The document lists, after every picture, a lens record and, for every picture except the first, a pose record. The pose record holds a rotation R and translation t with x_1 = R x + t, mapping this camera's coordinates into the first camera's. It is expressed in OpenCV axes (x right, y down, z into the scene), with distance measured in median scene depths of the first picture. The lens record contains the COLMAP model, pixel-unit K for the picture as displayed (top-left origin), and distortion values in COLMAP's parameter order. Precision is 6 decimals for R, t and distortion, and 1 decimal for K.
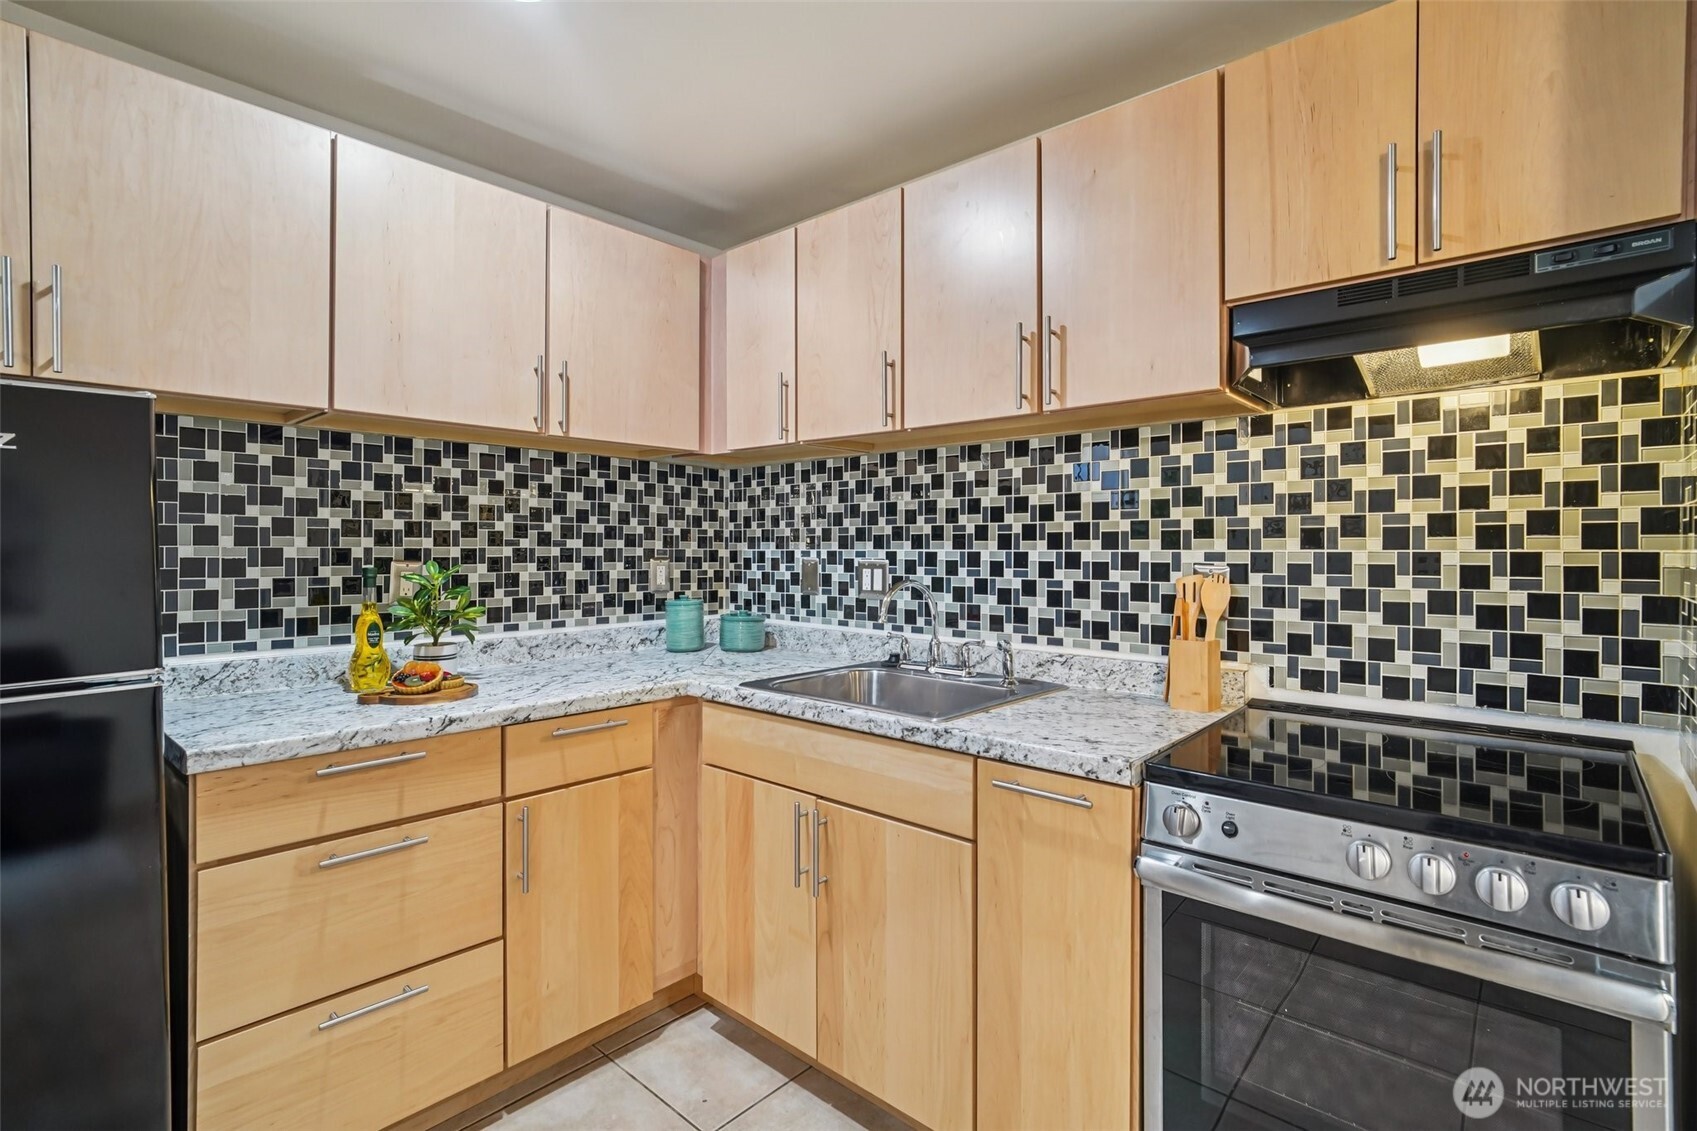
lens RADIAL K [[800.9, 0, 849.6], [0, 800.9, 557.7], [0, 0, 1]] dist [-0.012071, 0.003726]
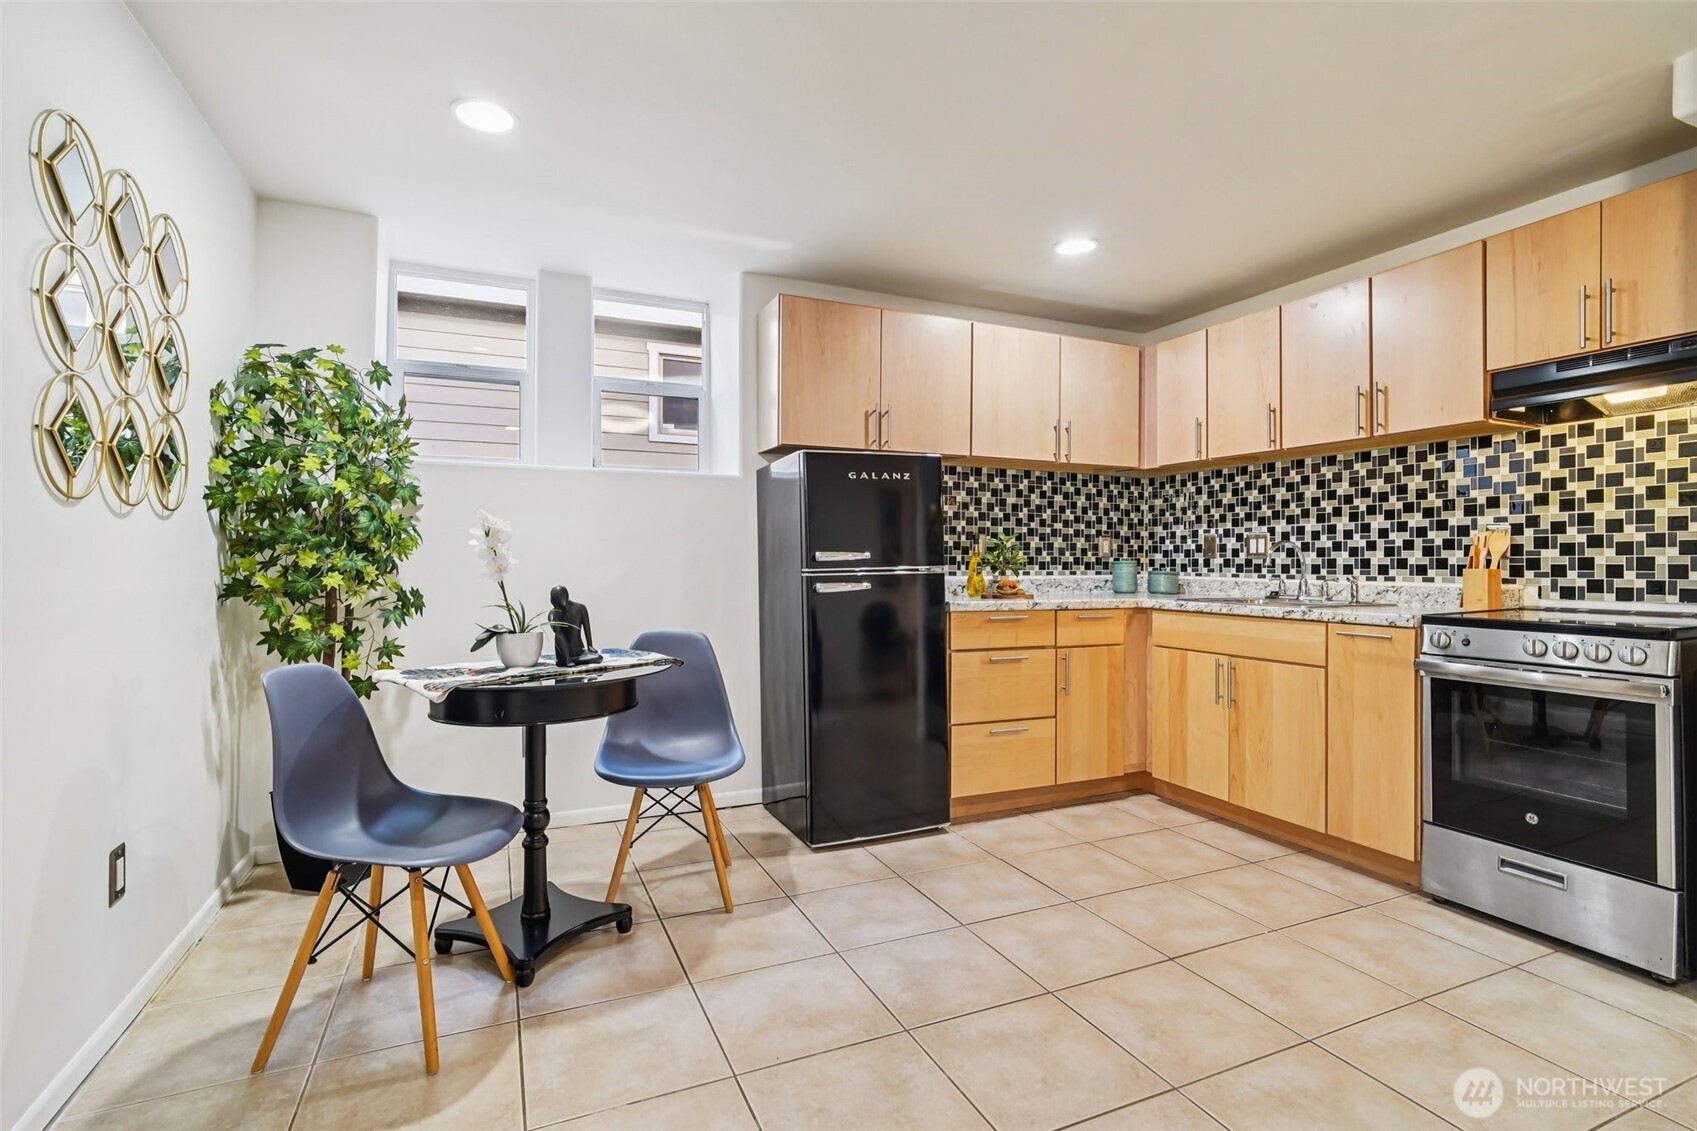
lens RADIAL K [[800.9, 0, 855.6], [0, 800.9, 561.7], [0, 0, 1]] dist [-0.012071, 0.003726]
pose [[0.918058, 0.001295, -0.396444, -0.091986], [-0.006320, 0.999915, -0.011370, 0.103355], [0.396396, 0.012944, 0.917988, -0.917423]]
